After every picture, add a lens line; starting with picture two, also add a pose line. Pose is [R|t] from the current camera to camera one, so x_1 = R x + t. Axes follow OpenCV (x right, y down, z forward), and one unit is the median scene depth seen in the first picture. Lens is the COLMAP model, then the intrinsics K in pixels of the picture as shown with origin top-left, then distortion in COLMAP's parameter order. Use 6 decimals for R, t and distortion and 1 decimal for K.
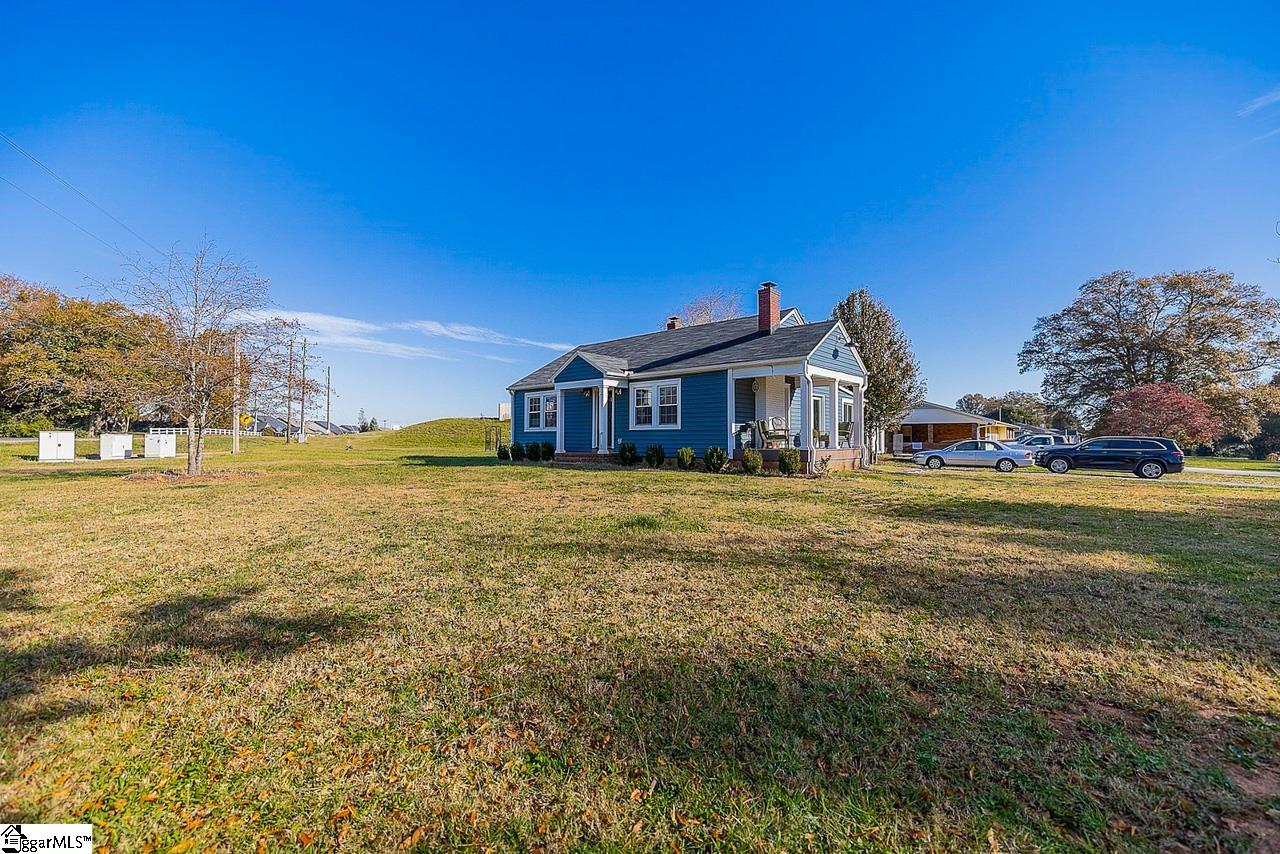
lens RADIAL K [[551.0, 0, 638.8], [0, 551.0, 434.1], [0, 0, 1]] dist [0.000847, 0.000301]
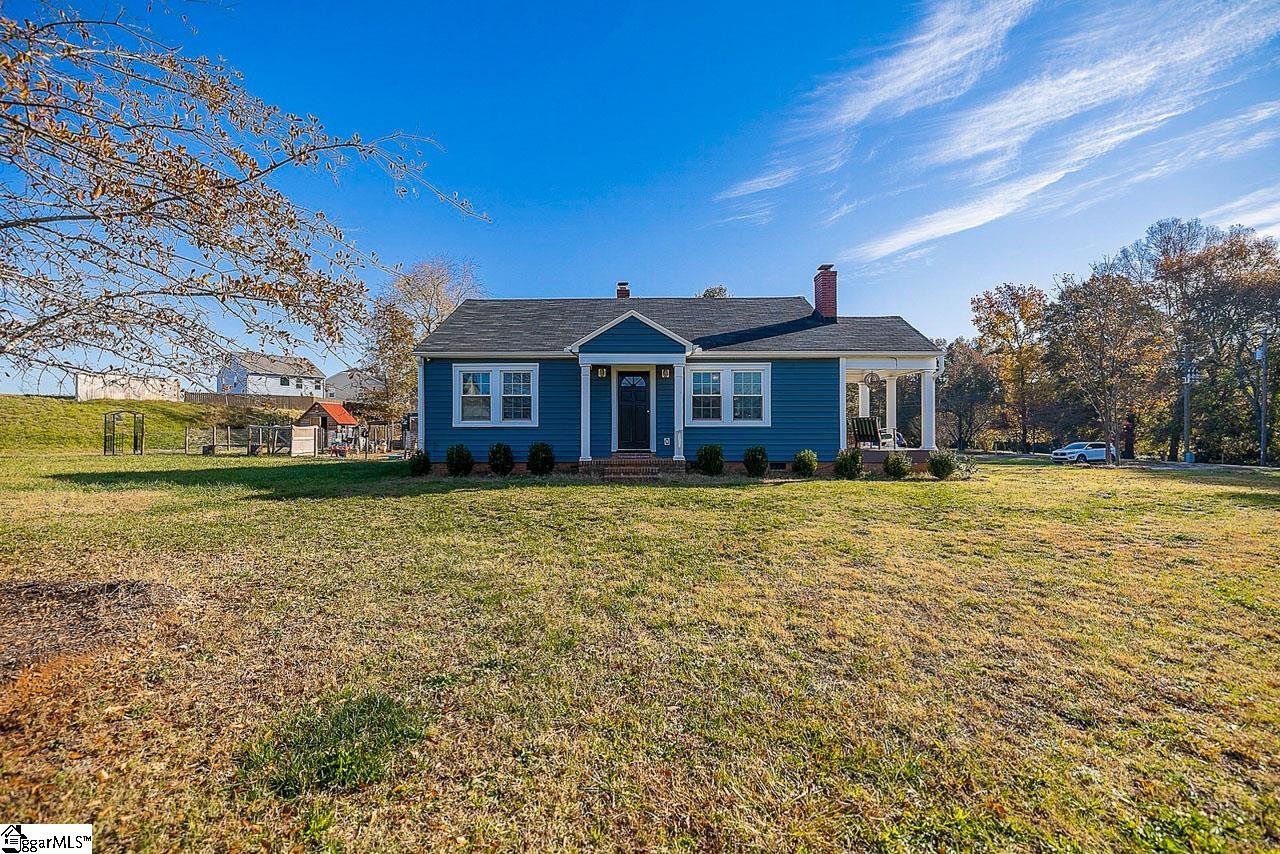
lens RADIAL K [[551.0, 0, 644.6], [0, 551.0, 426.2], [0, 0, 1]] dist [0.000847, 0.000301]
pose [[0.752754, 0.014692, 0.658138, -0.560354], [-0.006030, 0.999863, -0.015423, 0.004140], [-0.658274, 0.007641, 0.752740, 0.491155]]
